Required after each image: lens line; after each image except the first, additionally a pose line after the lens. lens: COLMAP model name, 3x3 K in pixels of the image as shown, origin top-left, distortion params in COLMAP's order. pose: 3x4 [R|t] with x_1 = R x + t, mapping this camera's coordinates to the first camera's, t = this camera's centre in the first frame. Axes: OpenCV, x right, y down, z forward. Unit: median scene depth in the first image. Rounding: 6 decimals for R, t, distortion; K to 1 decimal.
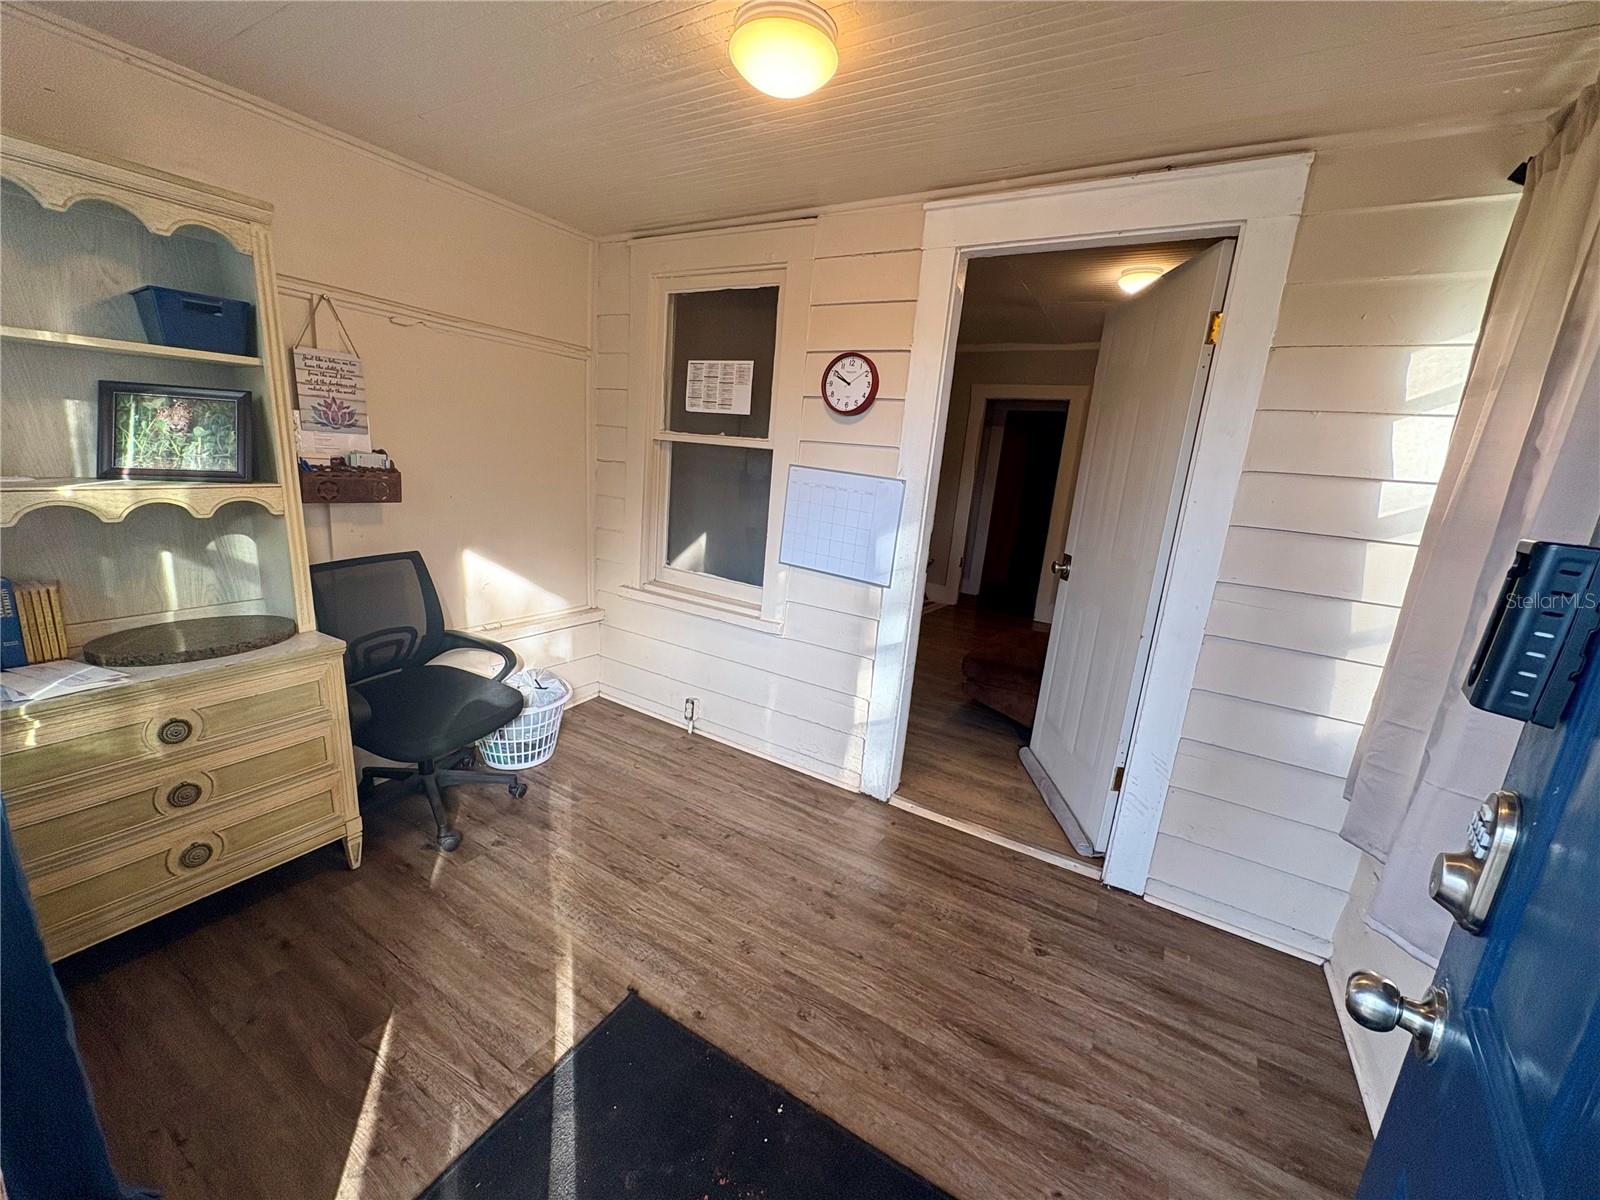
lens RADIAL K [[637.5, 0, 800.7], [0, 637.5, 602.9], [0, 0, 1]] dist [0.000390, 0.000128]
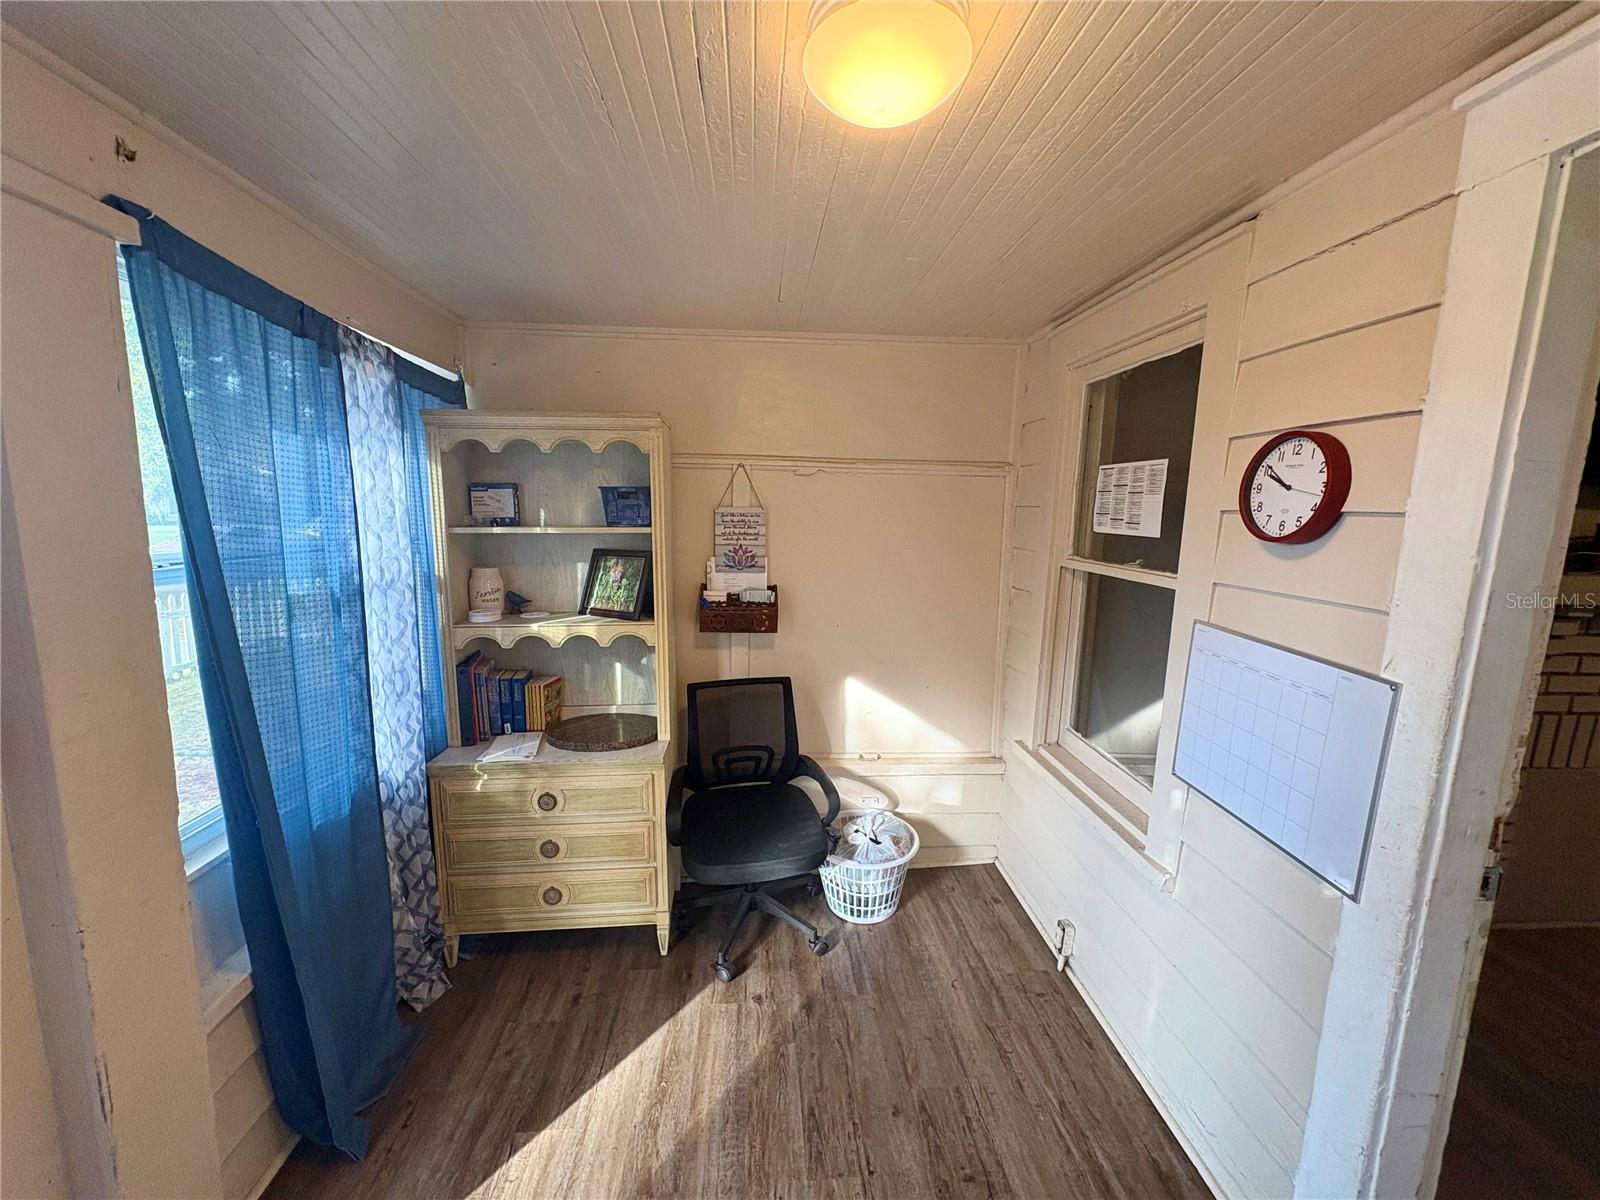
lens RADIAL K [[637.5, 0, 800.7], [0, 637.5, 602.0], [0, 0, 1]] dist [0.000390, 0.000128]
pose [[0.577220, 0.052410, -0.814905, 0.310431], [-0.156160, 0.986605, -0.047160, -0.175241], [0.801518, 0.154478, 0.577672, 0.412776]]
